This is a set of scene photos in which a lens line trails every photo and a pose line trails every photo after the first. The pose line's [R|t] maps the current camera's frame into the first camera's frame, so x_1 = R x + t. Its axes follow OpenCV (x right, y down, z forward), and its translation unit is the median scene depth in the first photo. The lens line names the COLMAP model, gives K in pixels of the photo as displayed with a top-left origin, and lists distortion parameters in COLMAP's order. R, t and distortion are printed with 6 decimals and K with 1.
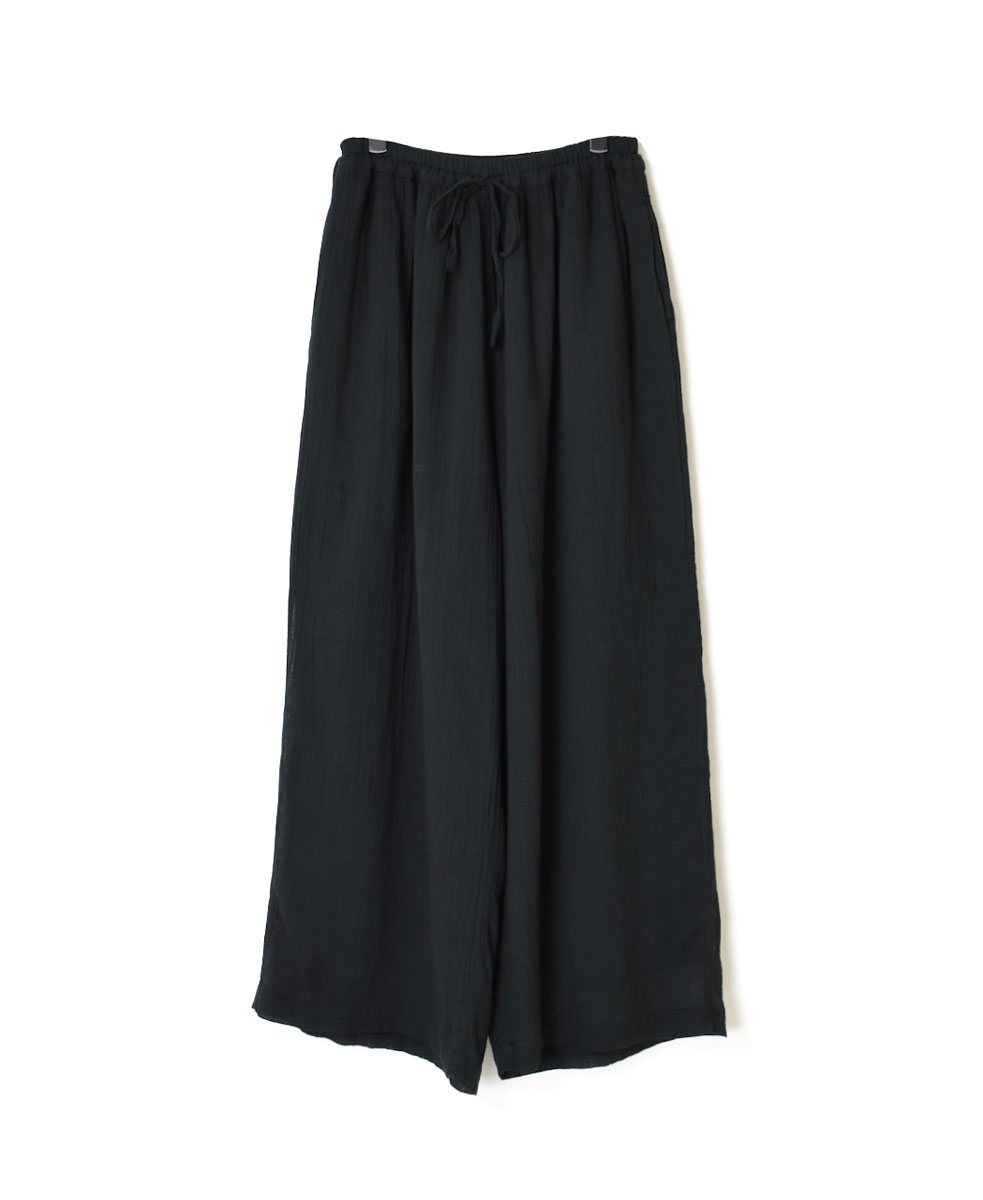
lens RADIAL K [[1171.4, 0, 491.4], [0, 1171.4, 600.4], [0, 0, 1]] dist [-0.000834, 0.000000]
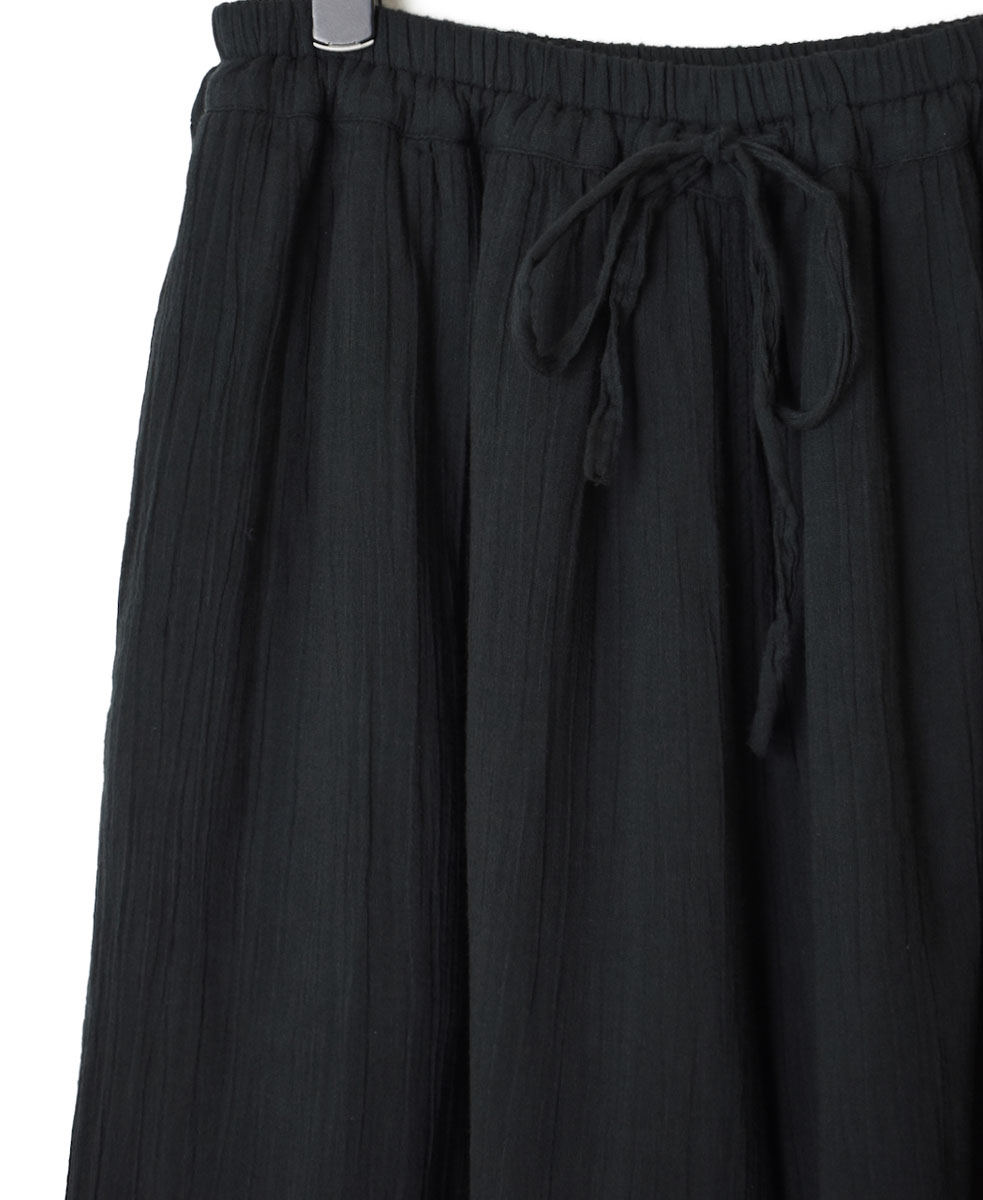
lens RADIAL K [[2467.3, 0, 491.2], [0, 2467.3, 599.8], [0, 0, 1]] dist [-0.014802, 0.000000]
pose [[0.994589, -0.013248, -0.103038, -0.001690], [0.007660, 0.998488, -0.054436, -0.221081], [0.103603, 0.053353, 0.993187, 0.426767]]
